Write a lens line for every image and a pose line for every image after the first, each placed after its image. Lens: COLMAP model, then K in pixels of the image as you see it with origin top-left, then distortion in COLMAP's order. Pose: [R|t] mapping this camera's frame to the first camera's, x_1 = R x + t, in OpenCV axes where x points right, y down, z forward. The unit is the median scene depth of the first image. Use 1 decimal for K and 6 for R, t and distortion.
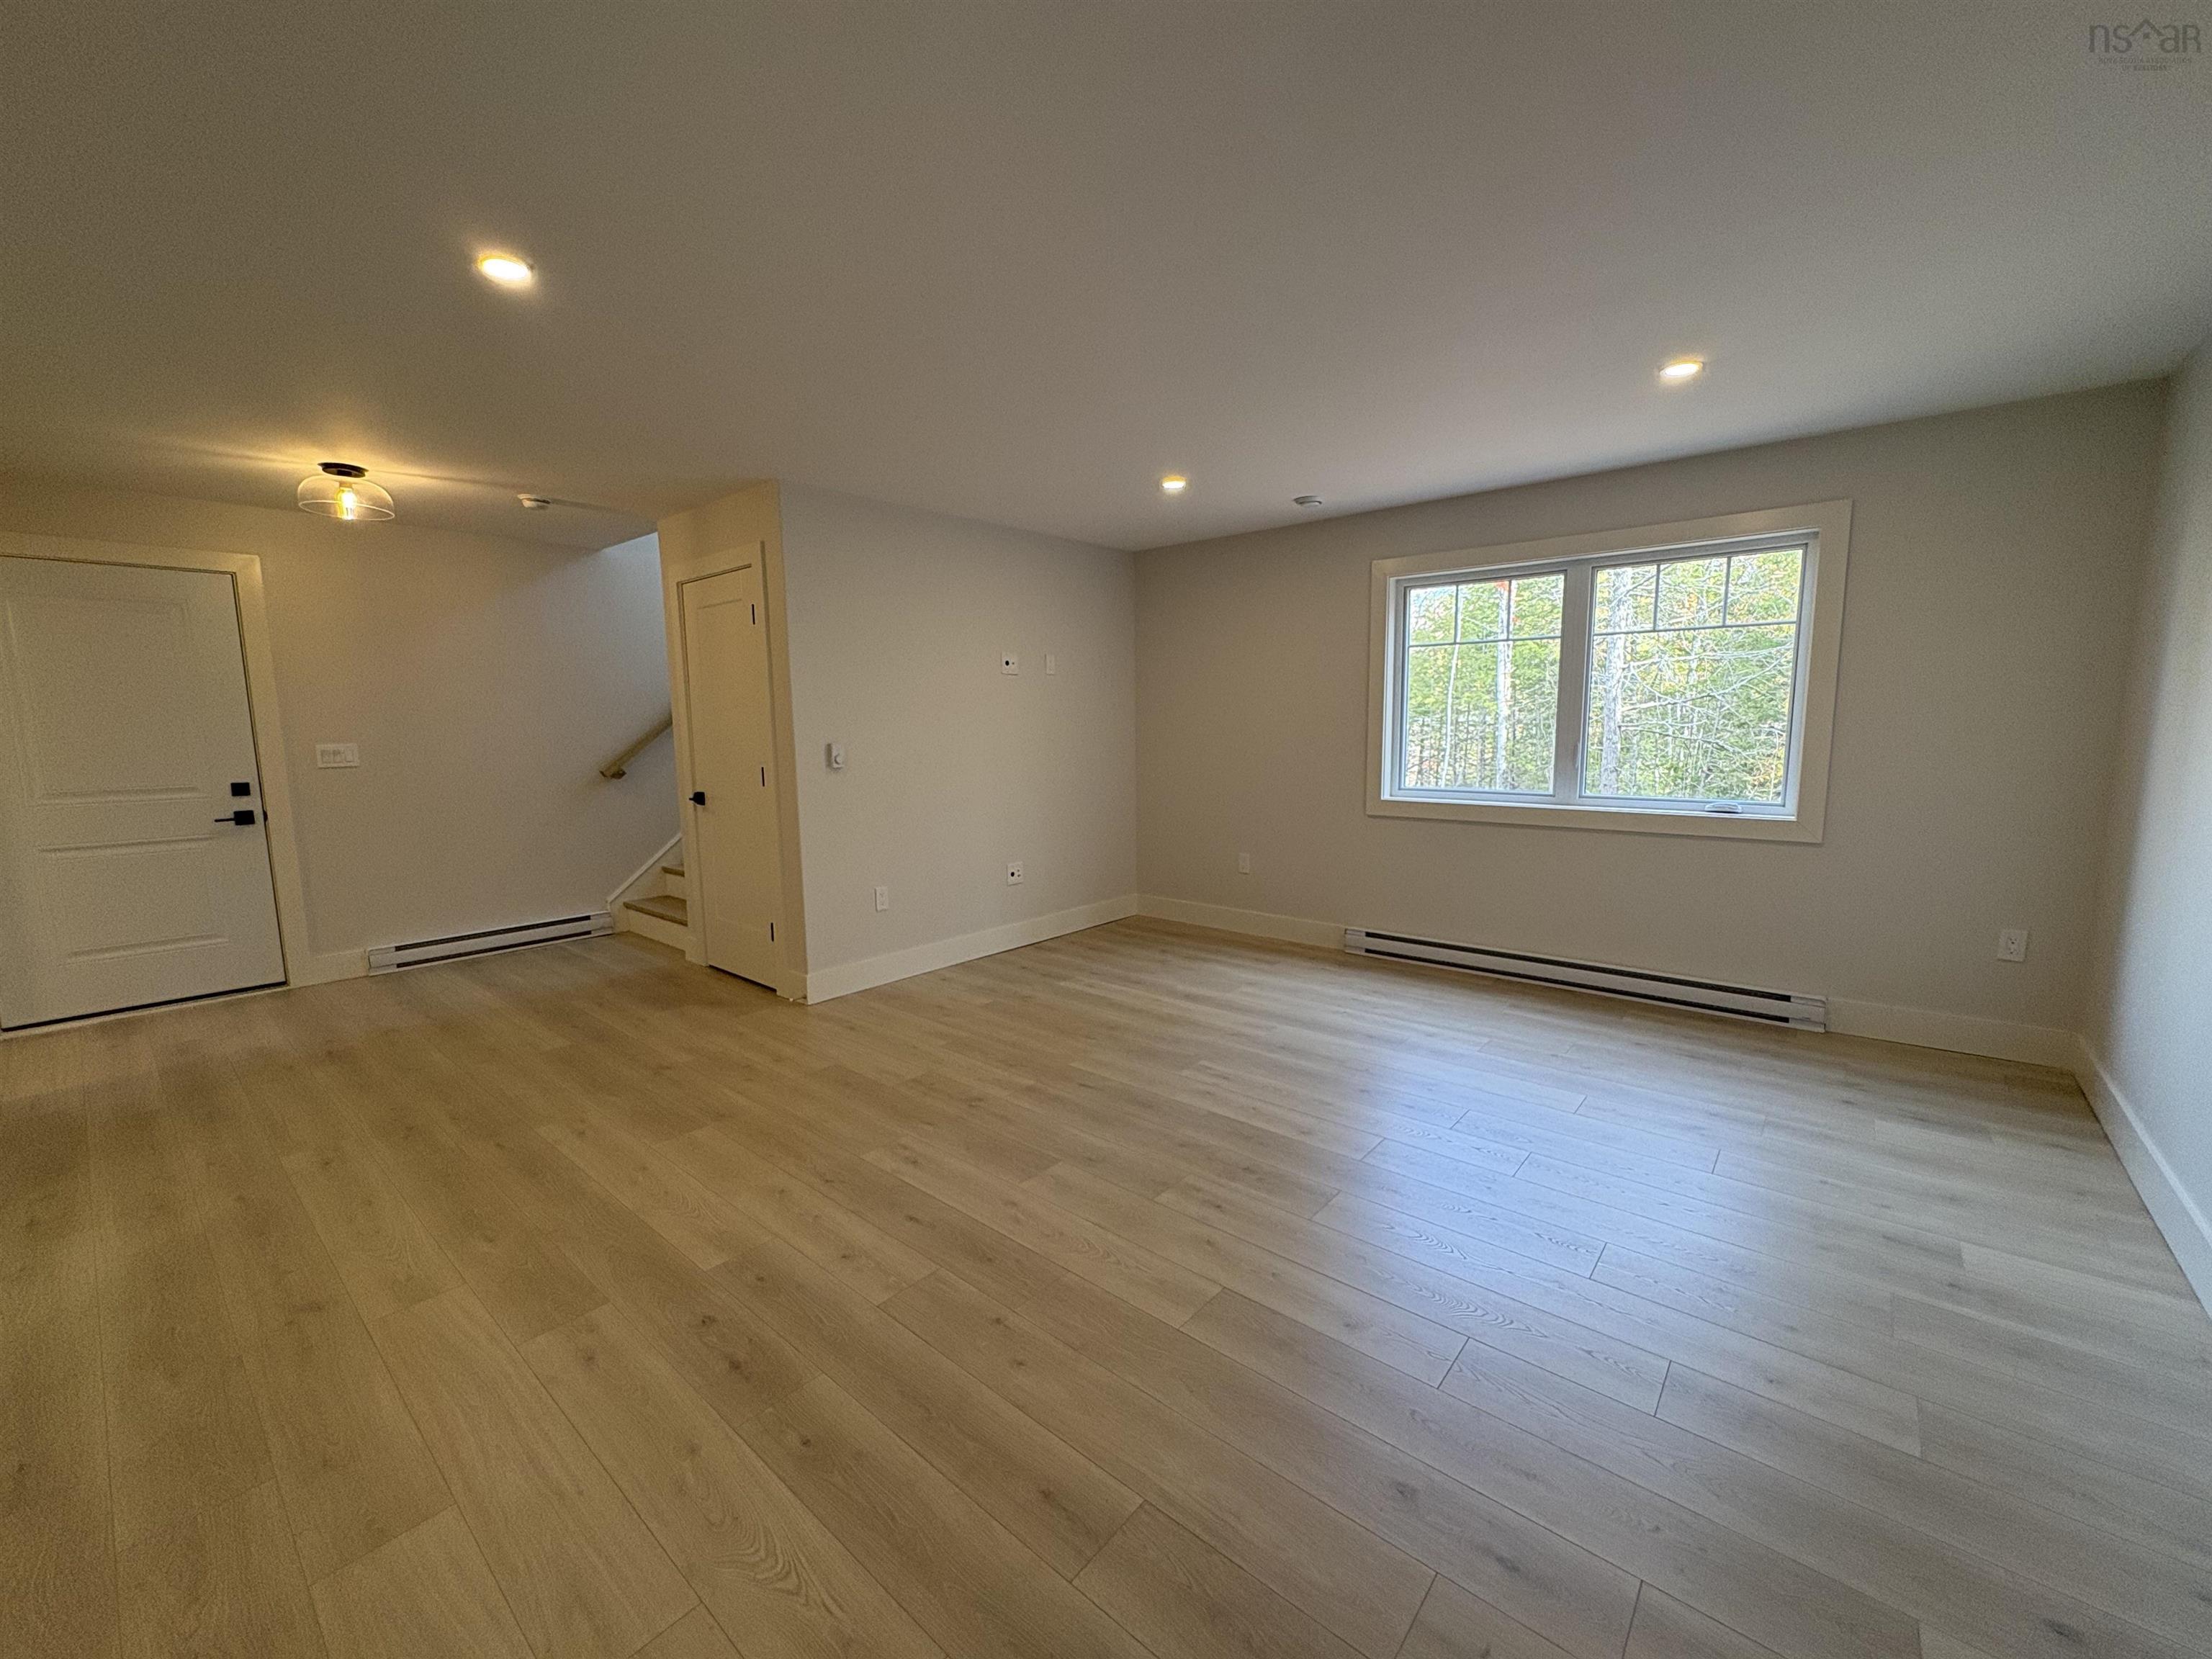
lens RADIAL K [[879.8, 0, 1106.0], [0, 879.8, 829.5], [0, 0, 1]] dist [-0.000122, -0.000064]
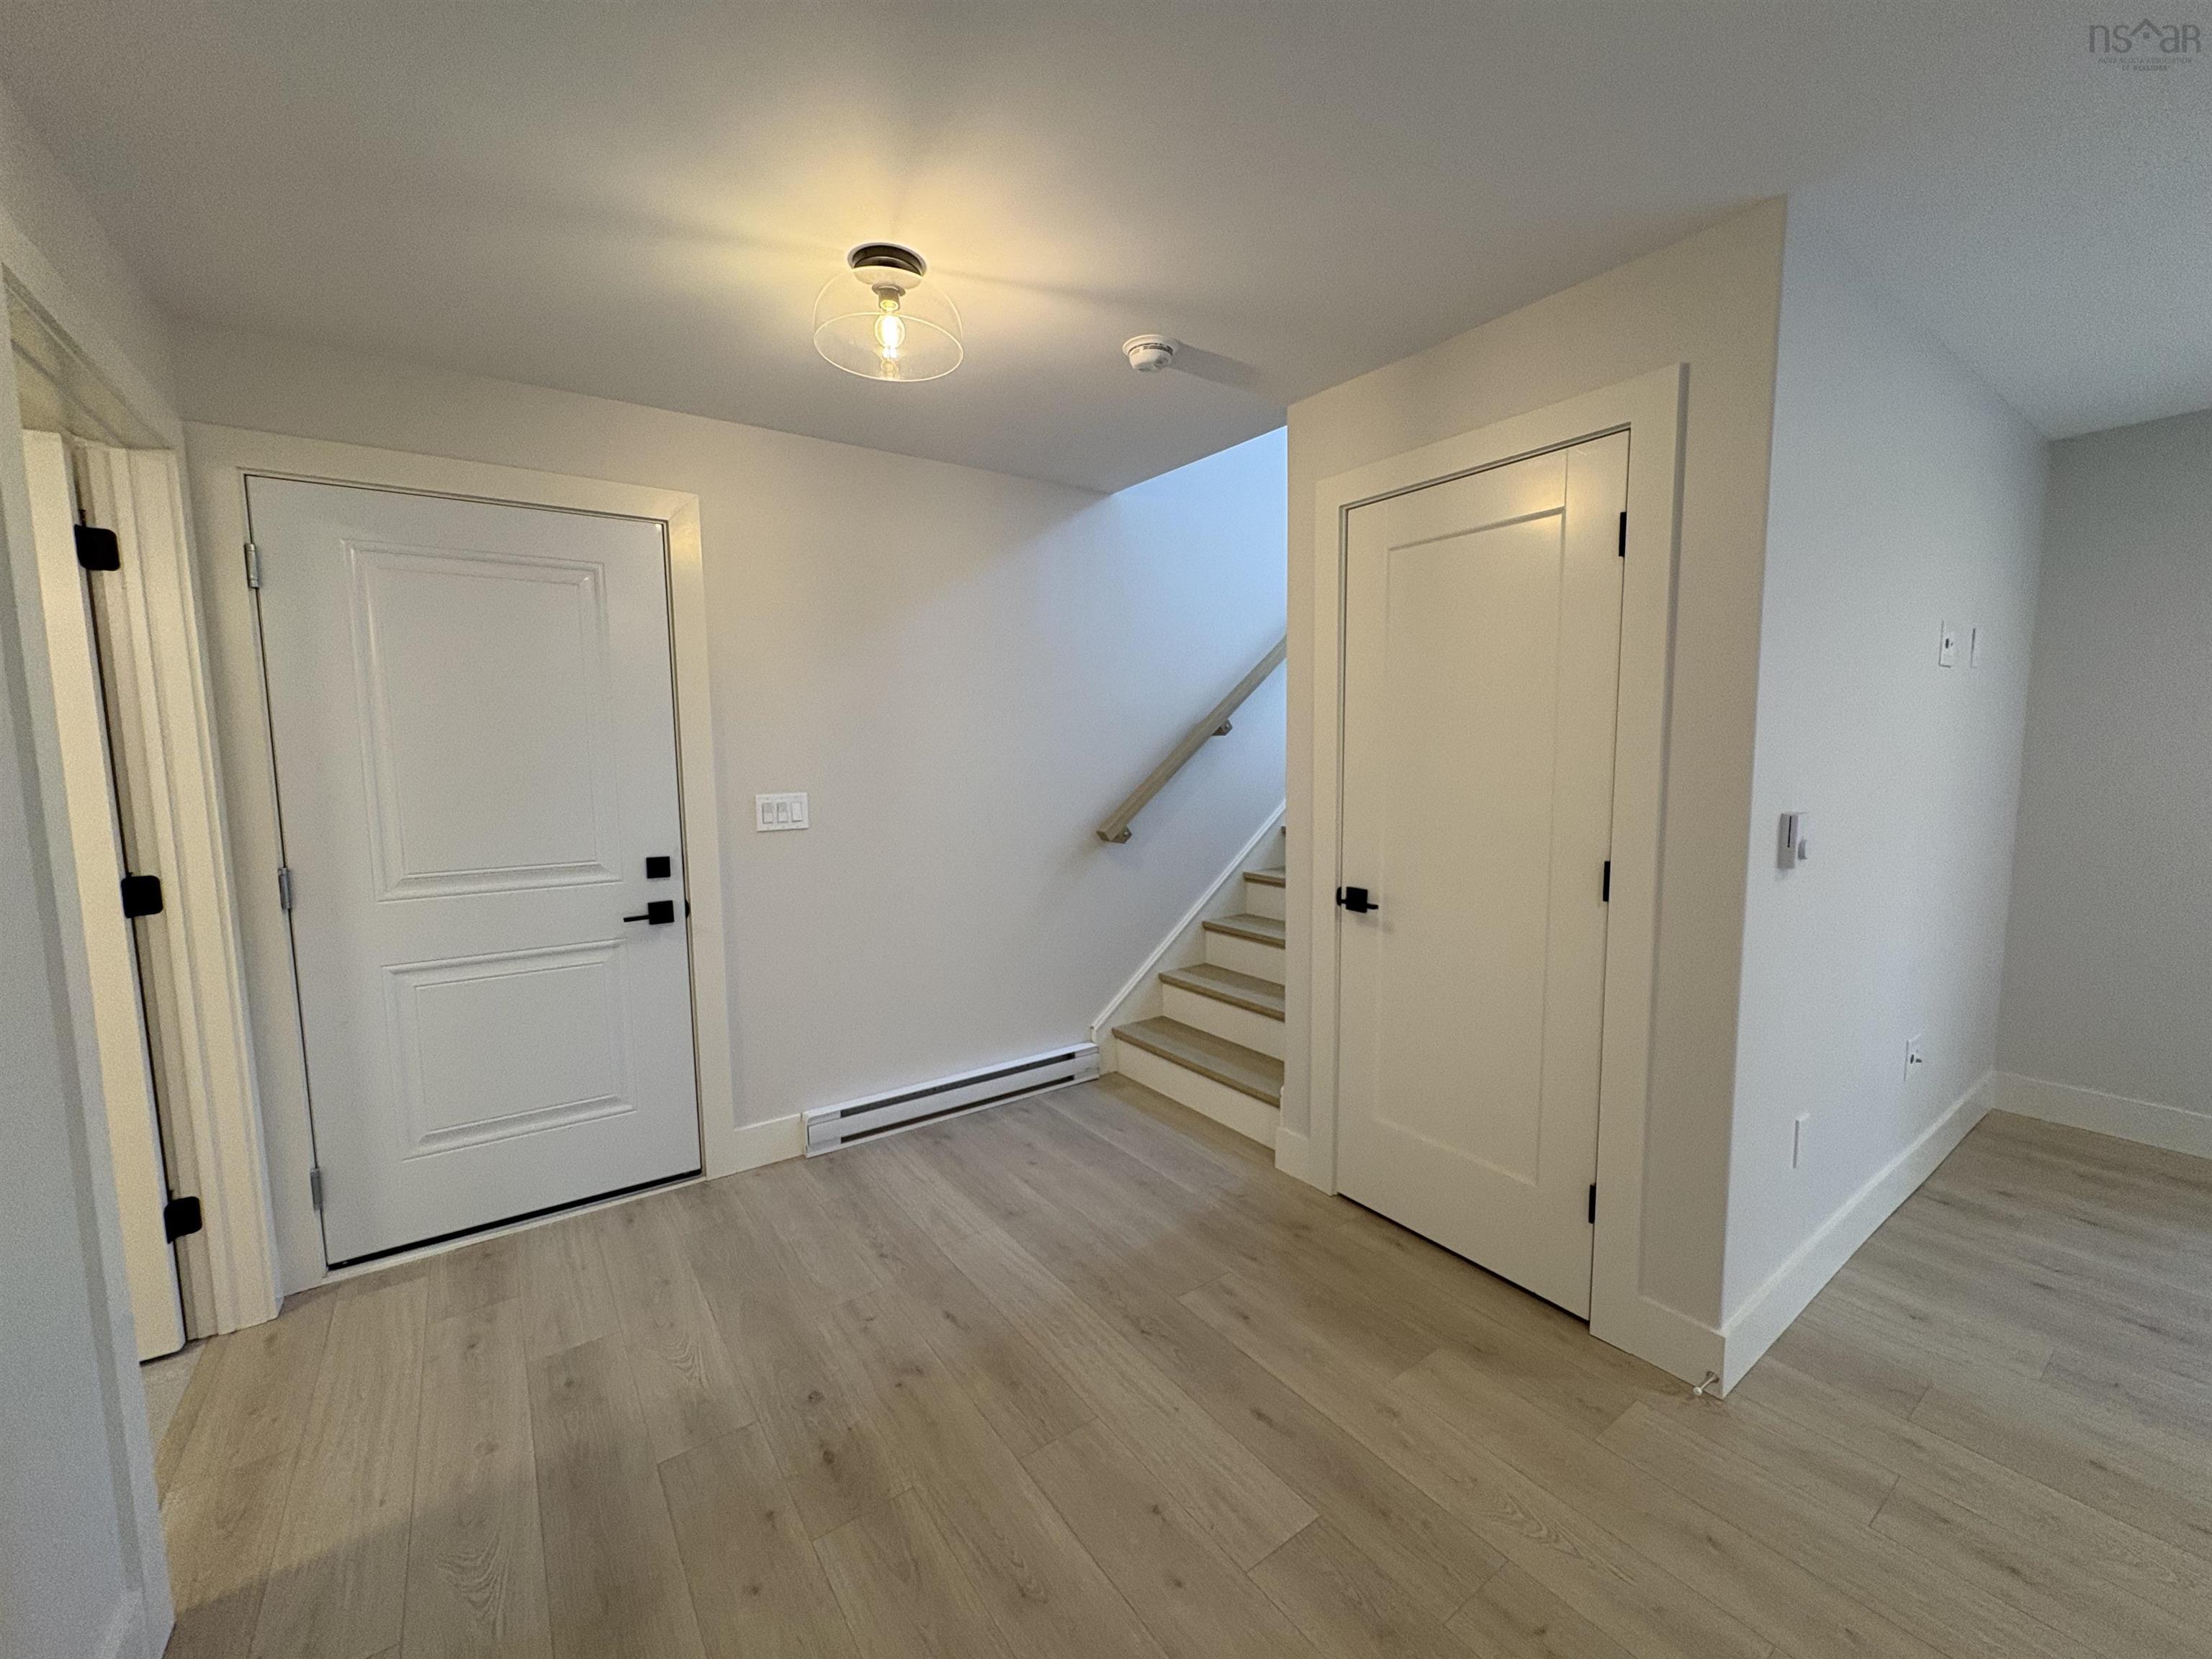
lens RADIAL K [[884.4, 0, 1106.0], [0, 884.4, 829.5], [0, 0, 1]] dist [-0.000381, -0.000130]
pose [[0.969817, 0.022908, -0.242757, -0.518041], [-0.029493, 0.999288, -0.023528, -0.066463], [0.242045, 0.029977, 0.969802, 0.462037]]
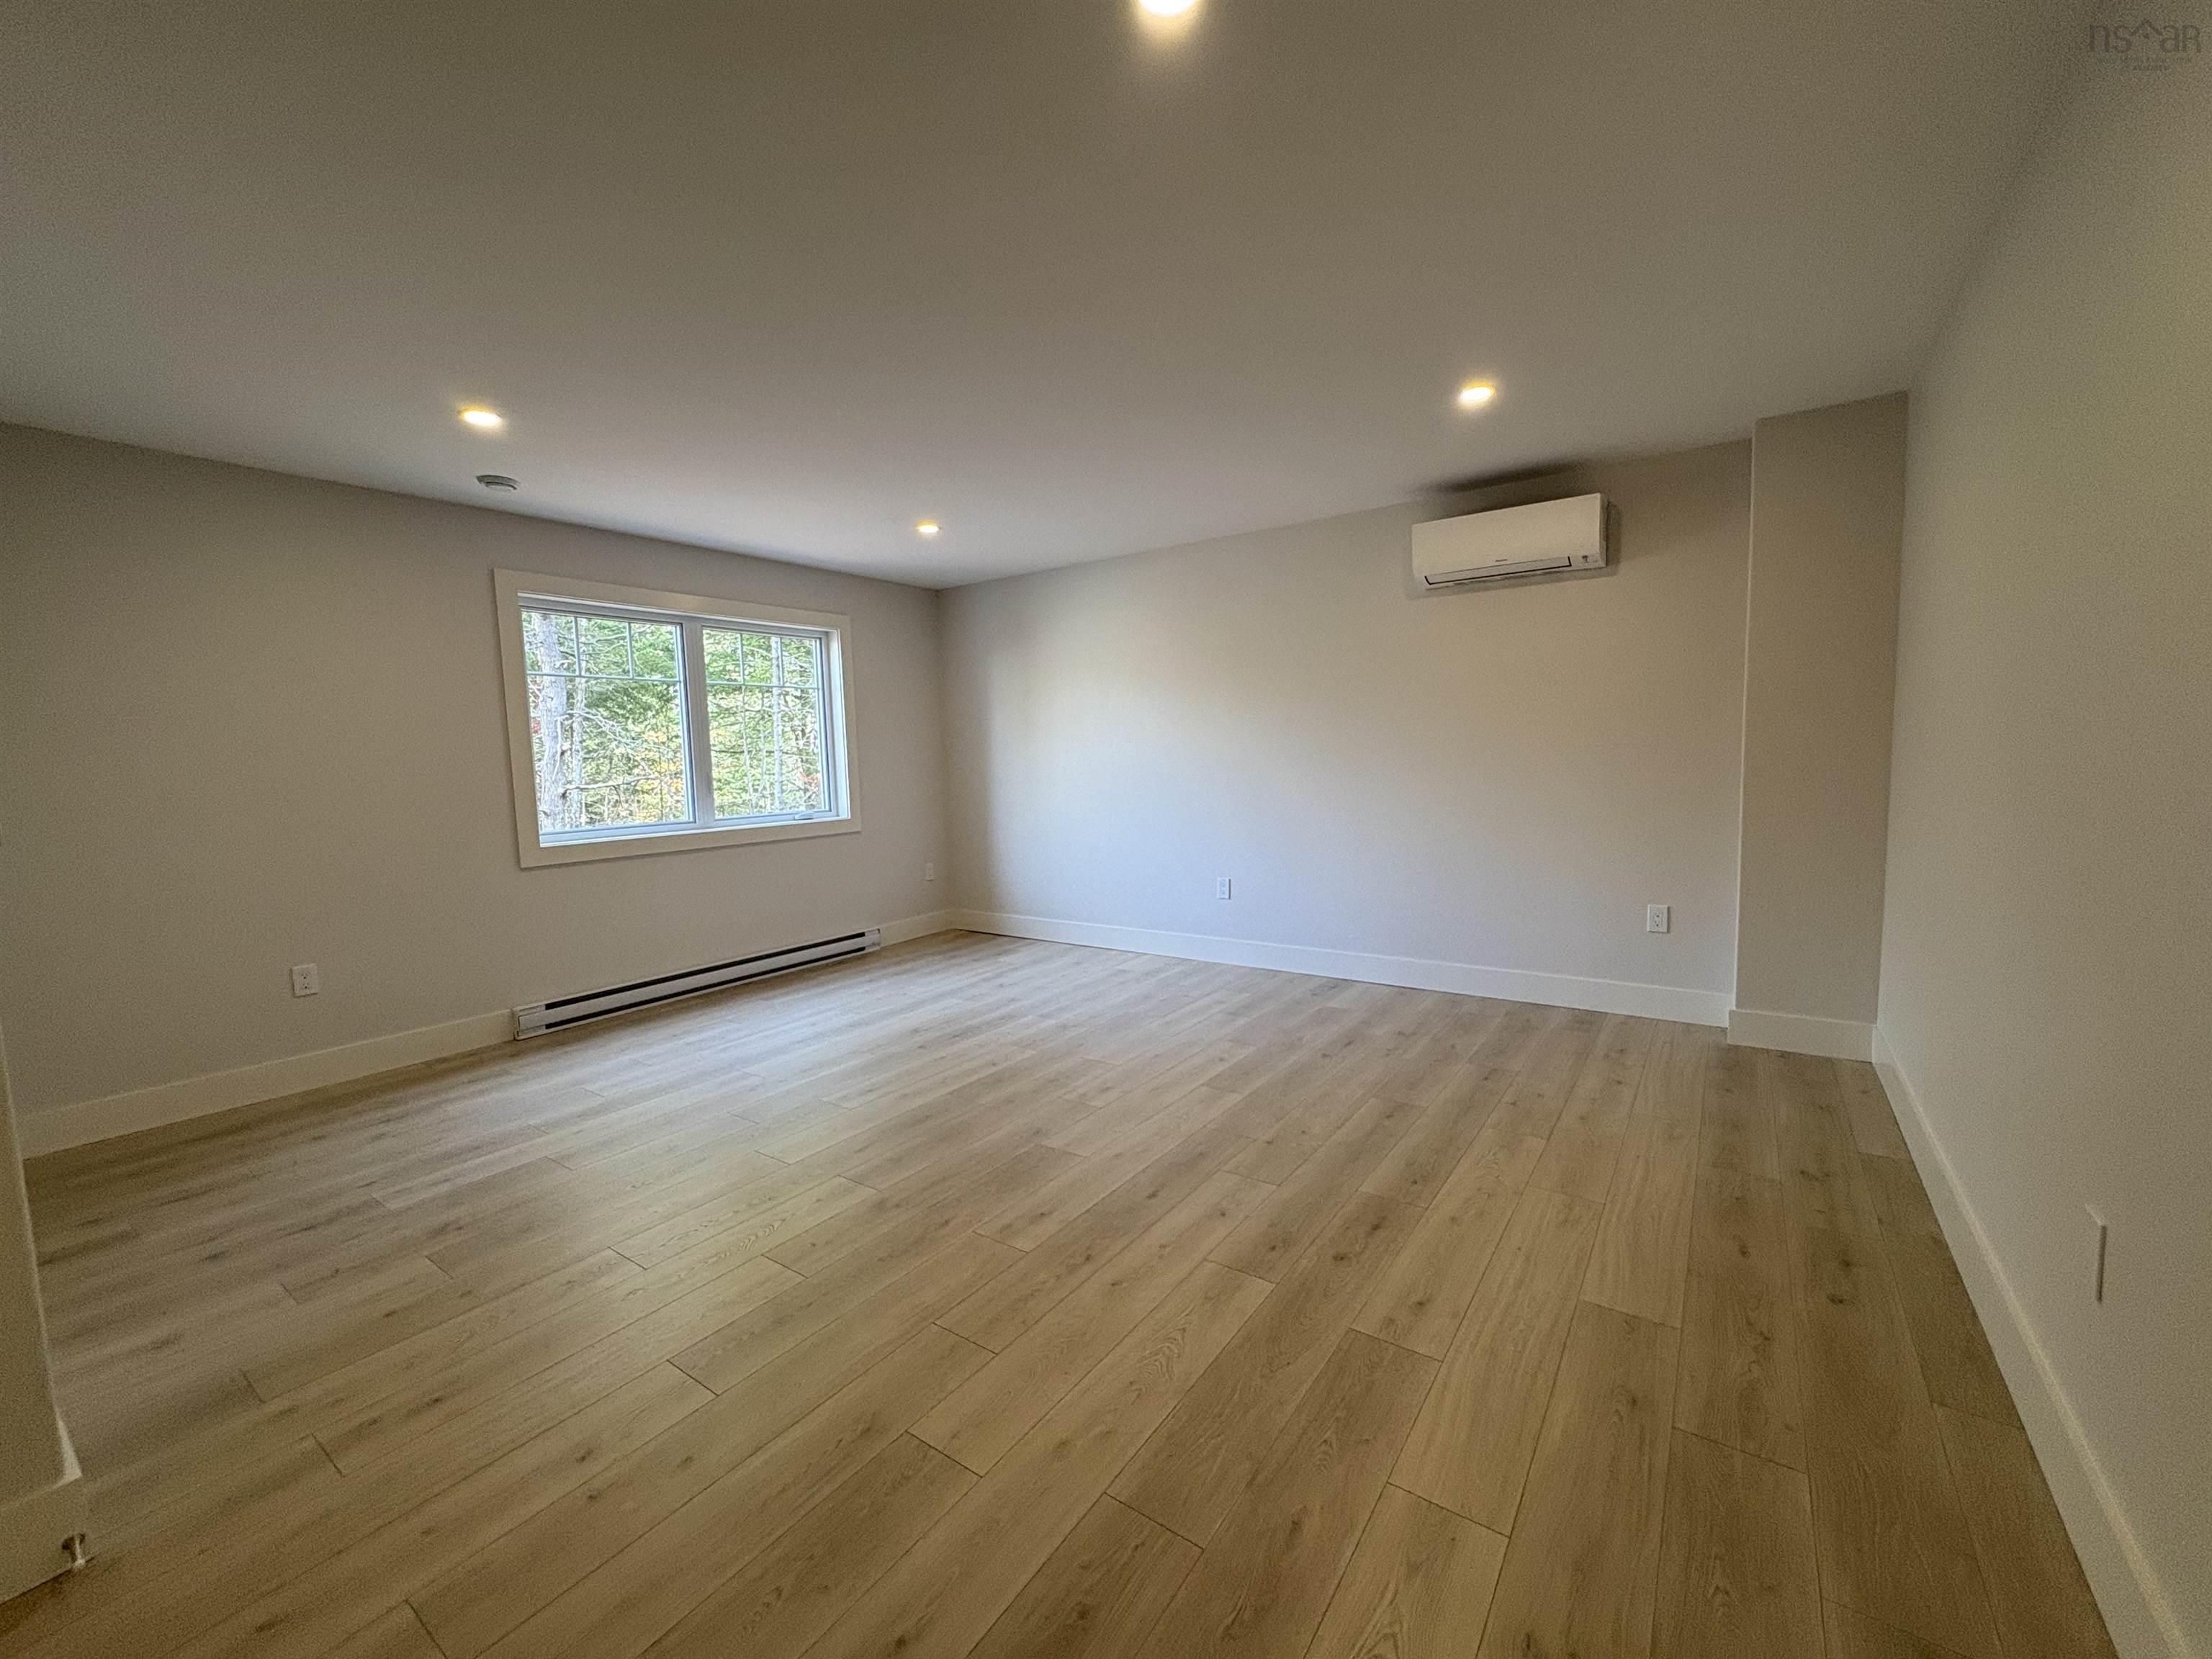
lens RADIAL K [[879.8, 0, 1106.0], [0, 879.8, 829.5], [0, 0, 1]] dist [-0.000122, -0.000064]
pose [[-0.079859, -0.071165, 0.994263, -0.659476], [0.153858, 0.984615, 0.082832, -0.041766], [-0.984861, 0.159590, -0.067681, 0.571462]]
